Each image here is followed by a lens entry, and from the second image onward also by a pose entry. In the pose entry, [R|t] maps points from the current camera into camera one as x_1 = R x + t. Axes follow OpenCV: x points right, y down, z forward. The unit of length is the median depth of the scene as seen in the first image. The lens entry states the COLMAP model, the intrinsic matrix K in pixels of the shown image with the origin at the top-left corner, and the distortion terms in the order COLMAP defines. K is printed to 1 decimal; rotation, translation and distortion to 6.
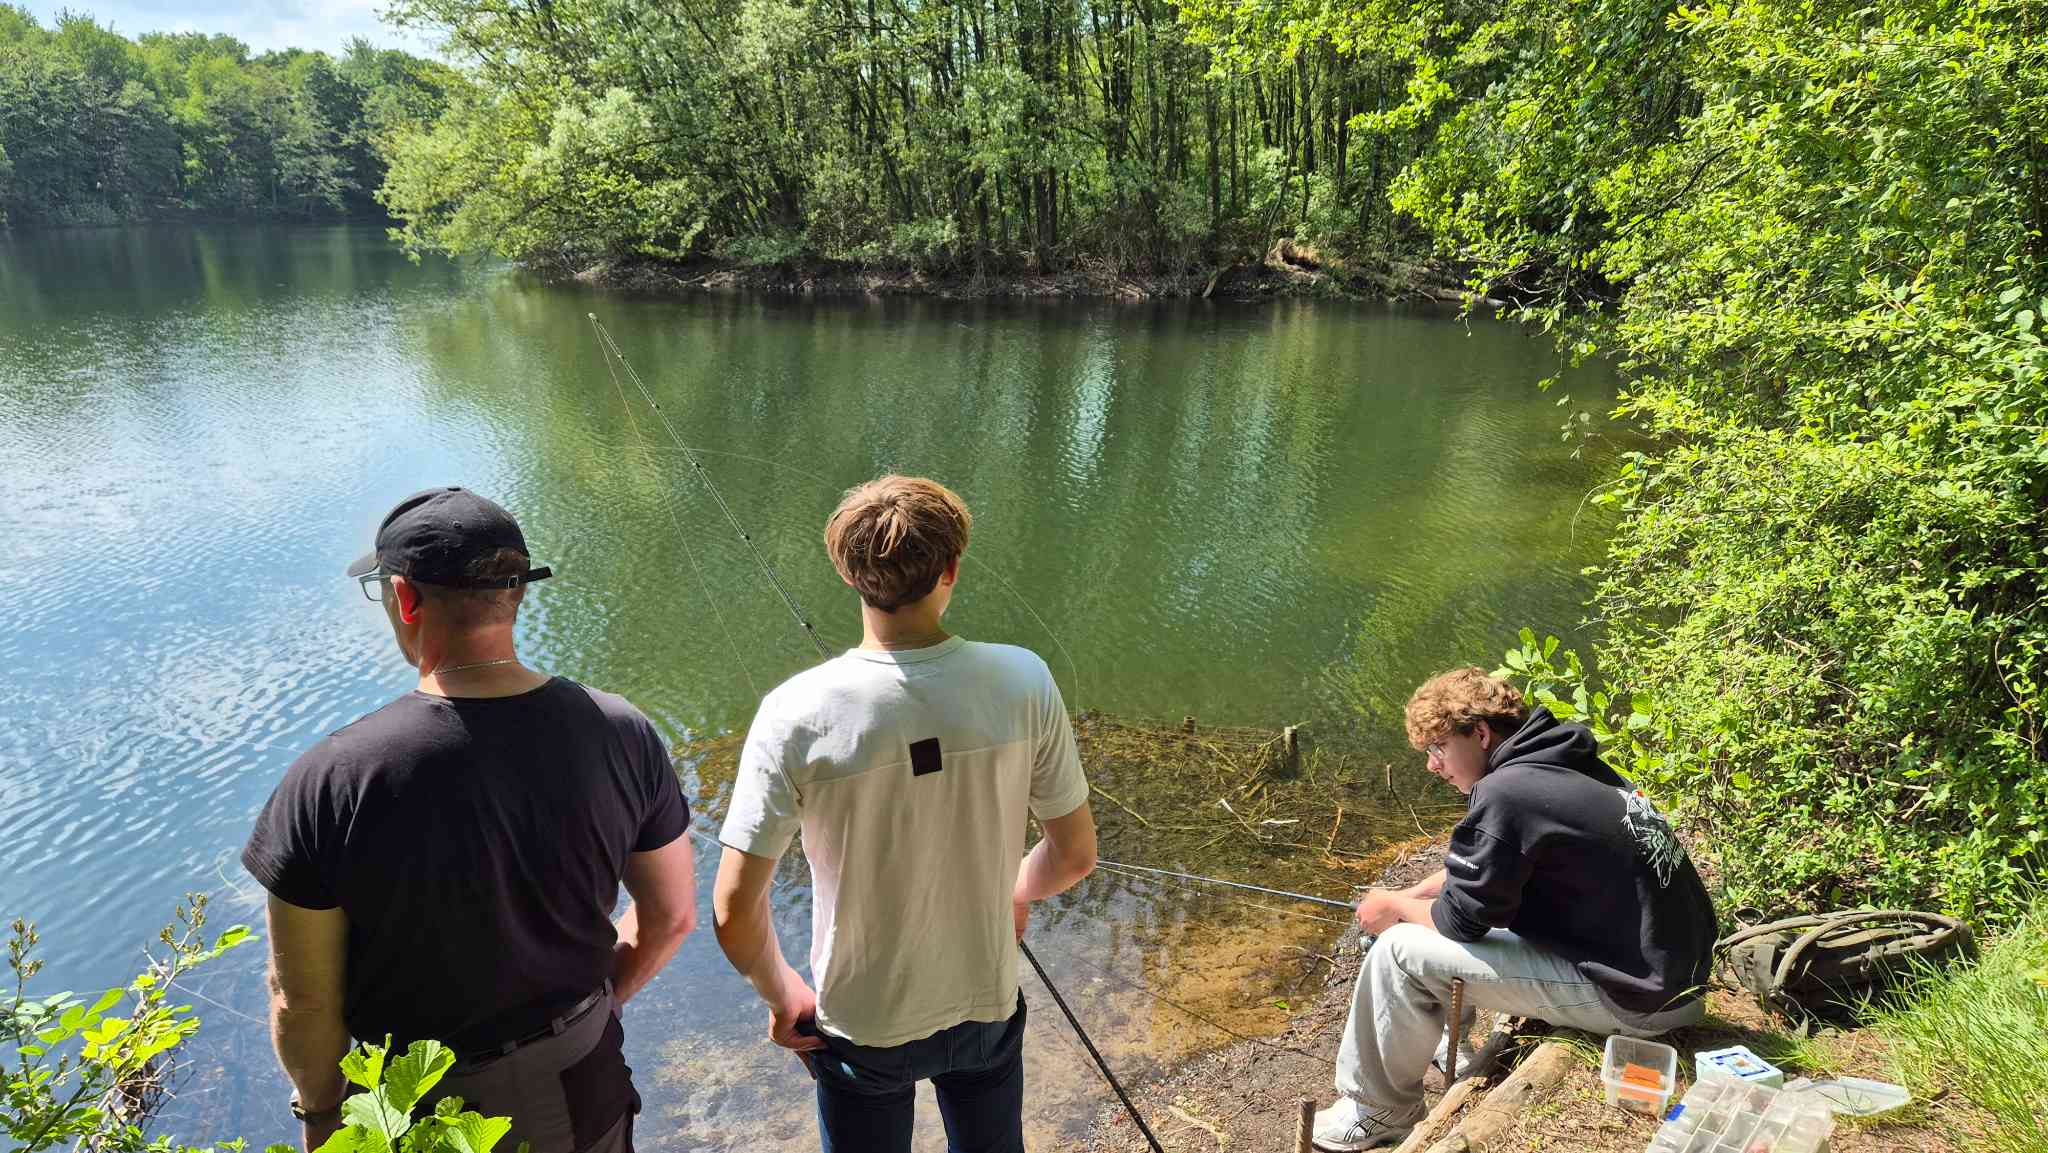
lens RADIAL K [[1355.3, 0, 1005.5], [0, 1355.3, 604.0], [0, 0, 1]] dist [0.075680, -0.074003]
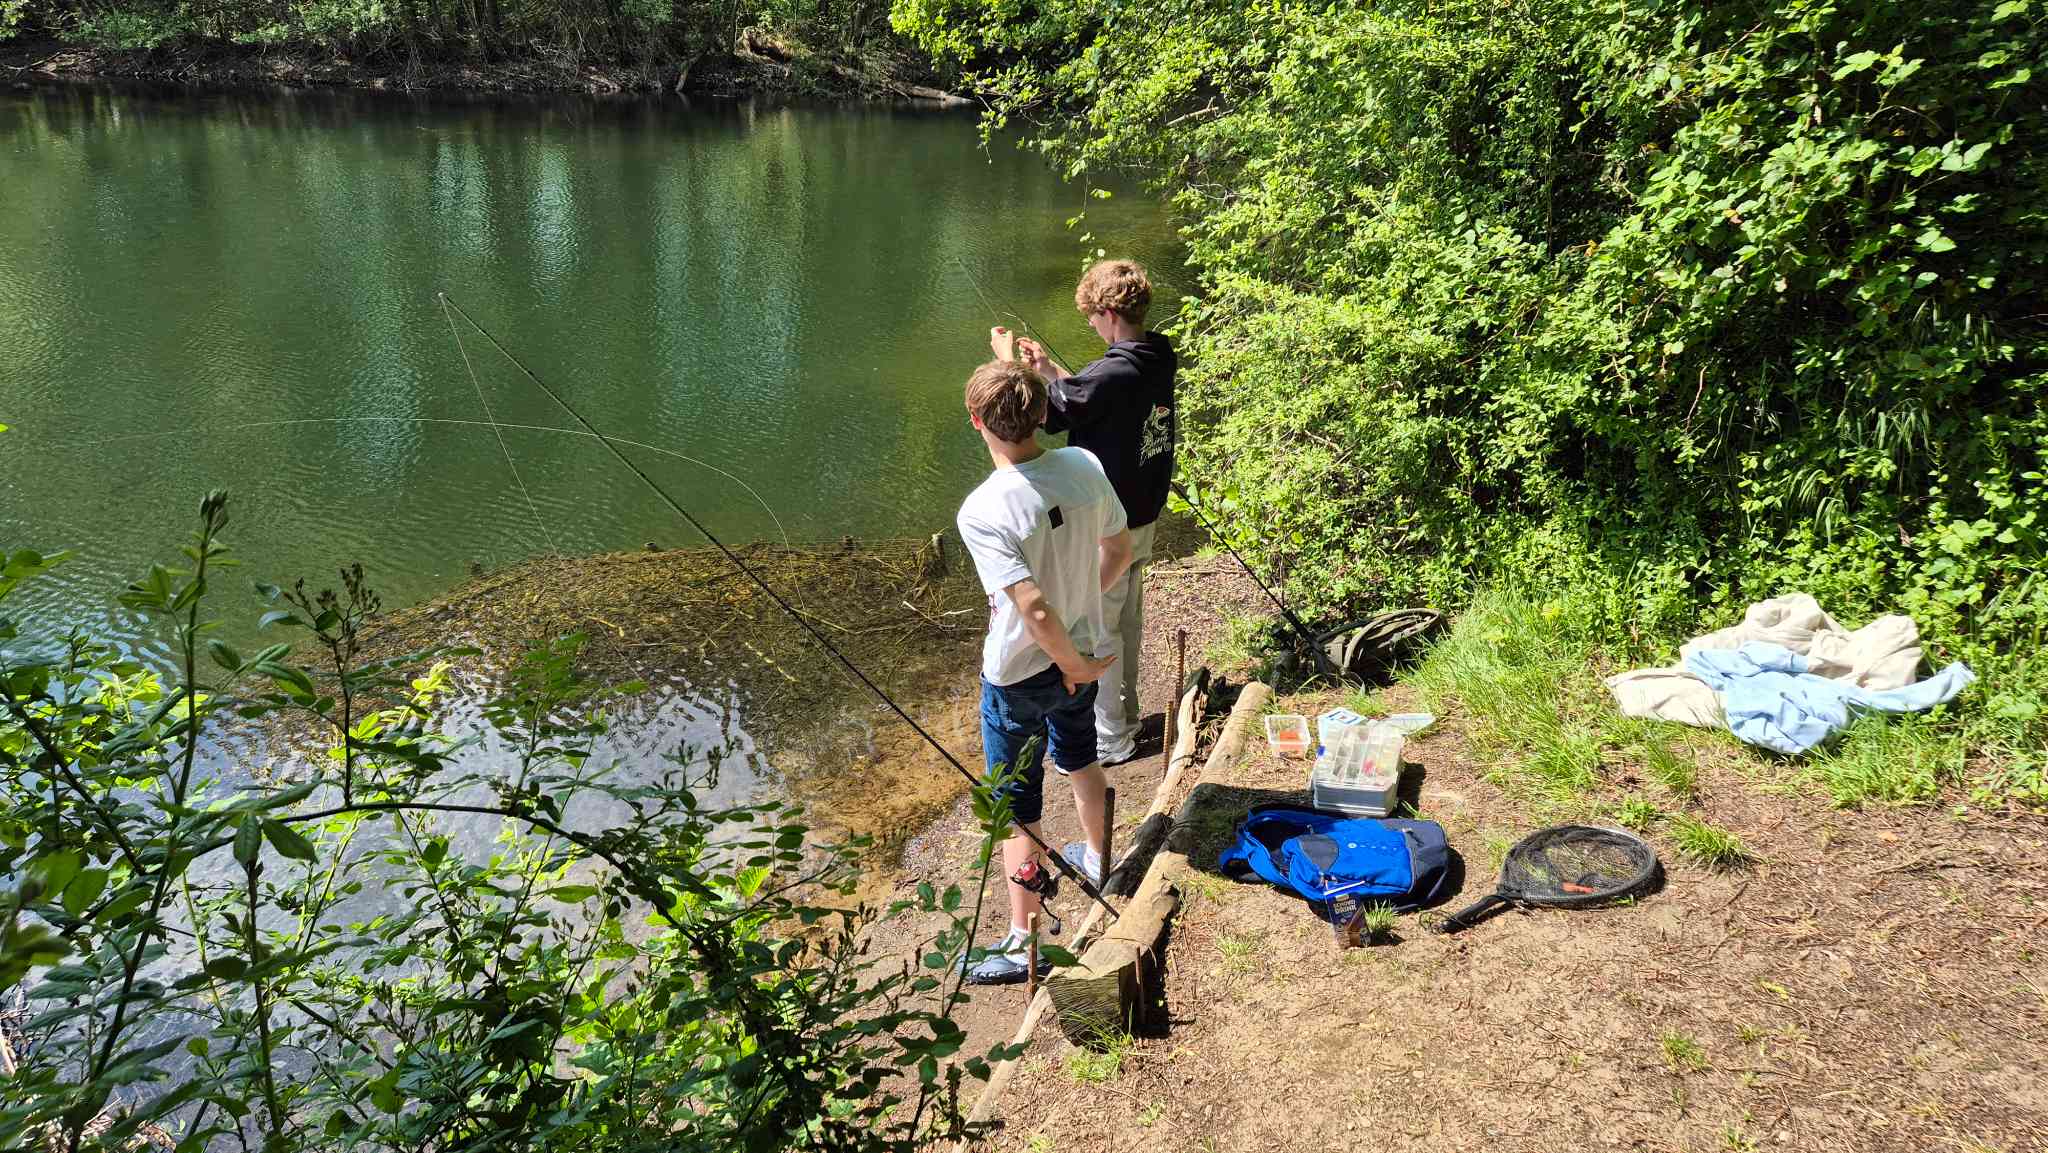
lens RADIAL K [[1350.9, 0, 1023.9], [0, 1350.9, 588.0], [0, 0, 1]] dist [0.081081, -0.076765]
pose [[0.920764, -0.140150, 0.364077, -0.236145], [0.087862, 0.983764, 0.156490, -0.062410], [-0.380098, -0.112102, 0.918128, -0.193216]]
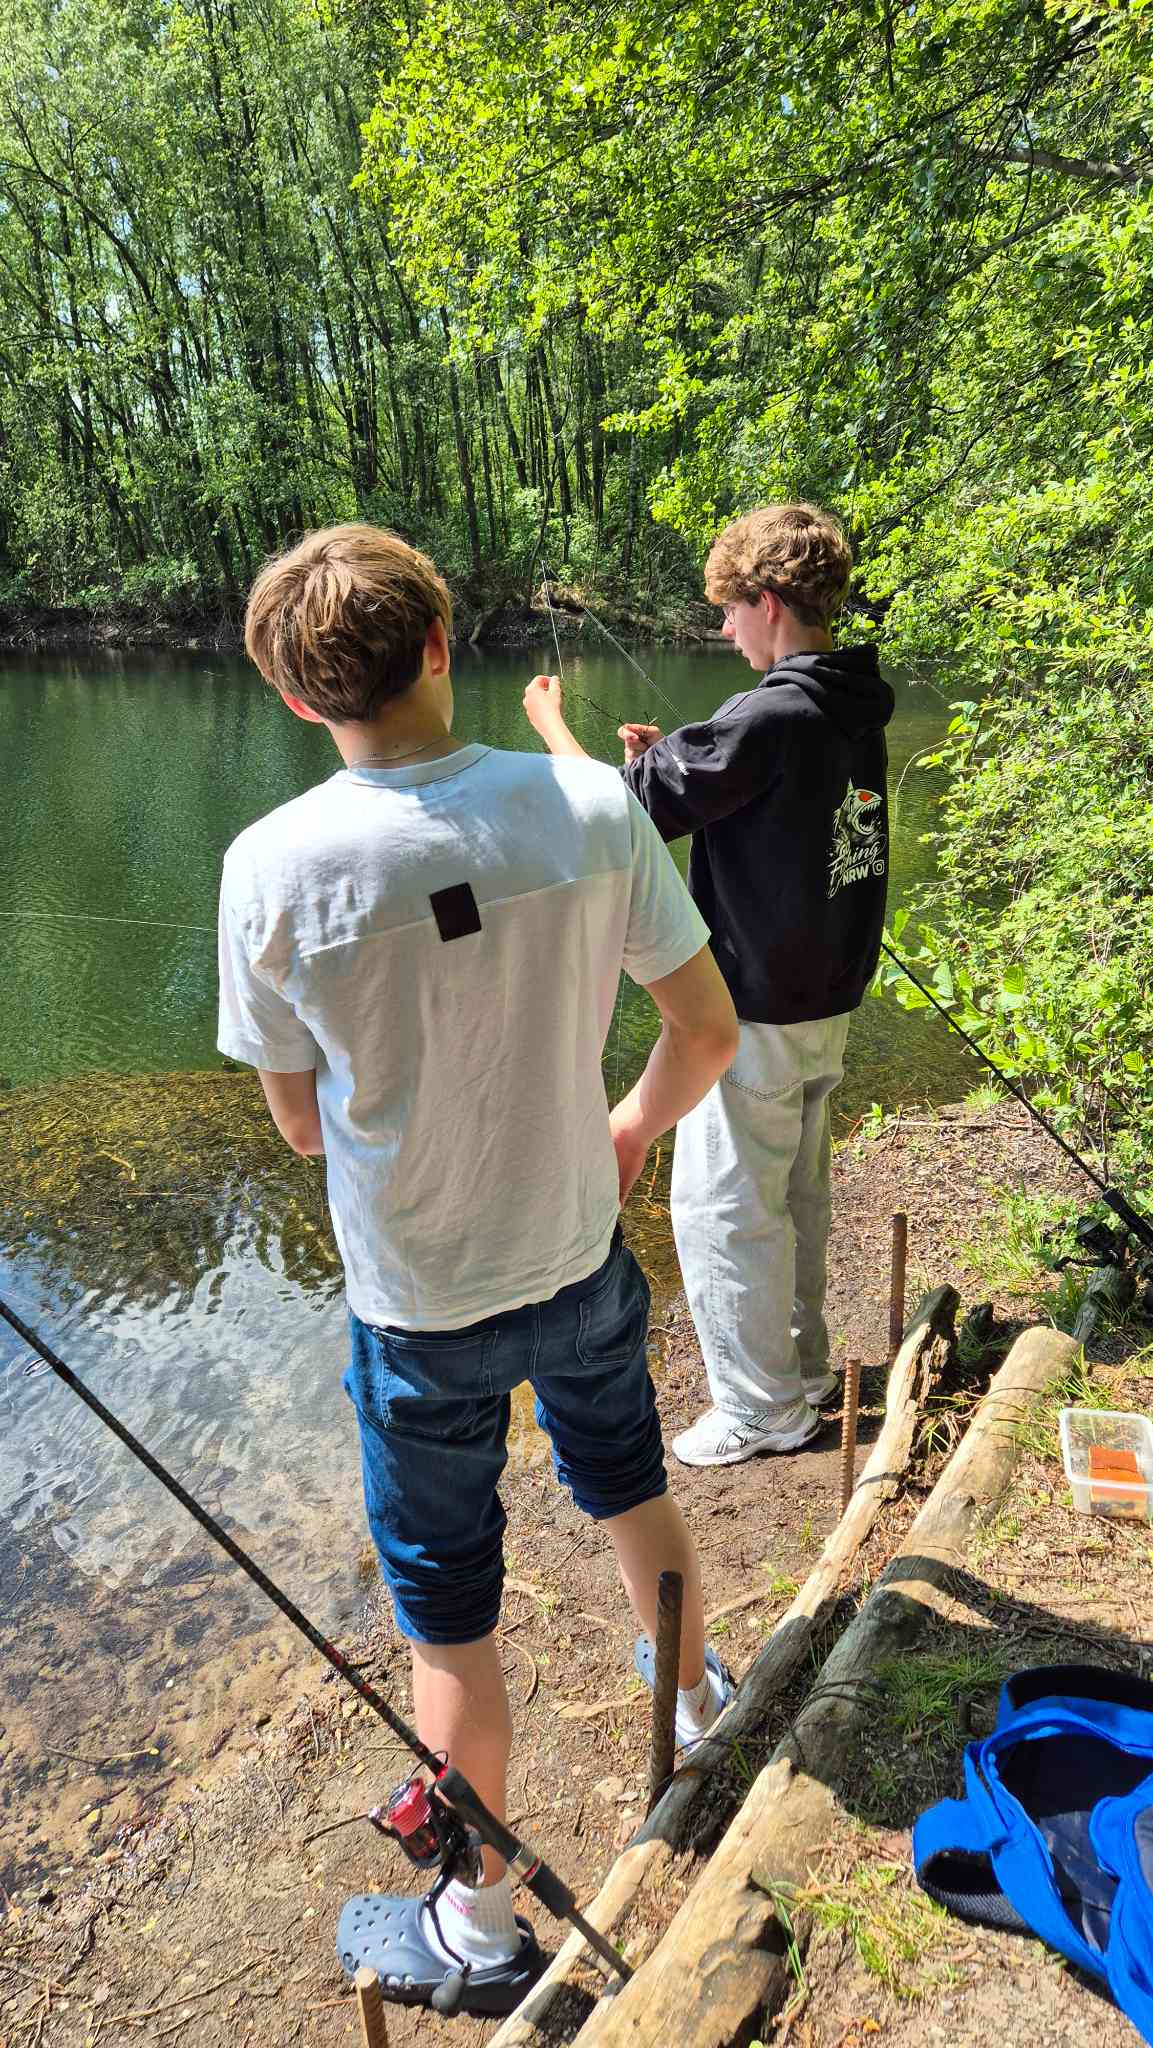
lens RADIAL K [[1350.9, 0, 585.5], [0, 1350.9, 1053.5], [0, 0, 1]] dist [0.081081, -0.076765]
pose [[0.975695, -0.079908, 0.204043, 0.043218], [0.067864, 0.995551, 0.065369, 0.042860], [-0.208359, -0.049933, 0.976777, 0.243038]]
